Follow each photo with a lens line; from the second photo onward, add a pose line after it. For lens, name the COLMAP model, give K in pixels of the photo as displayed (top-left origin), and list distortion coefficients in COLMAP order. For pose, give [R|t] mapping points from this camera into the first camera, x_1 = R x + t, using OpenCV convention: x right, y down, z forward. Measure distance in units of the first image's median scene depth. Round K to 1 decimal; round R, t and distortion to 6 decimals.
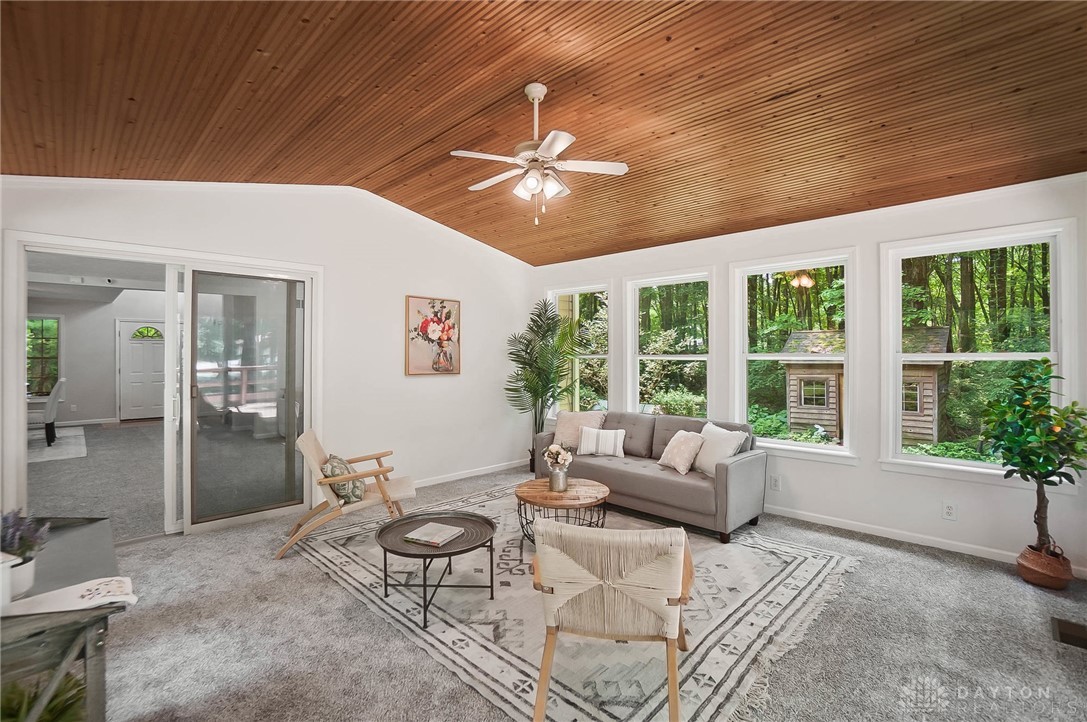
lens RADIAL K [[472.5, 0, 536.3], [0, 472.5, 353.7], [0, 0, 1]] dist [-0.058348, 0.020830]
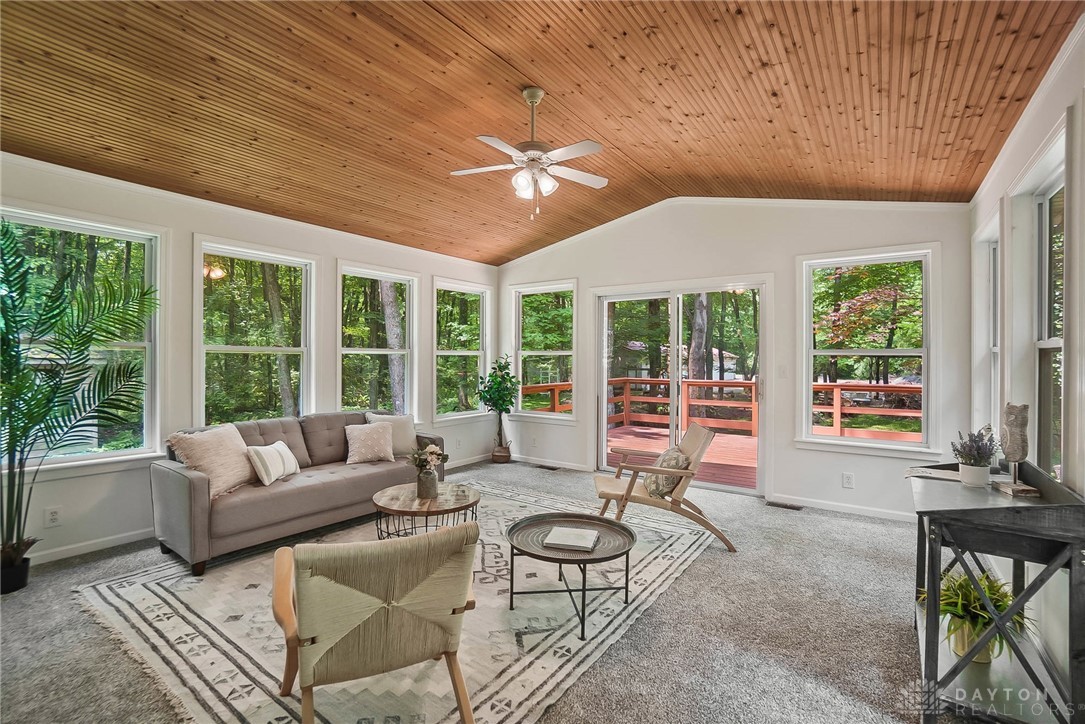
lens RADIAL K [[471.7, 0, 535.3], [0, 471.7, 354.7], [0, 0, 1]] dist [-0.058348, 0.020830]
pose [[-0.116558, 0.010799, 0.993125, -0.970056], [-0.007116, 0.999906, -0.011708, 0.037609], [-0.993158, -0.008432, -0.116470, 1.028487]]
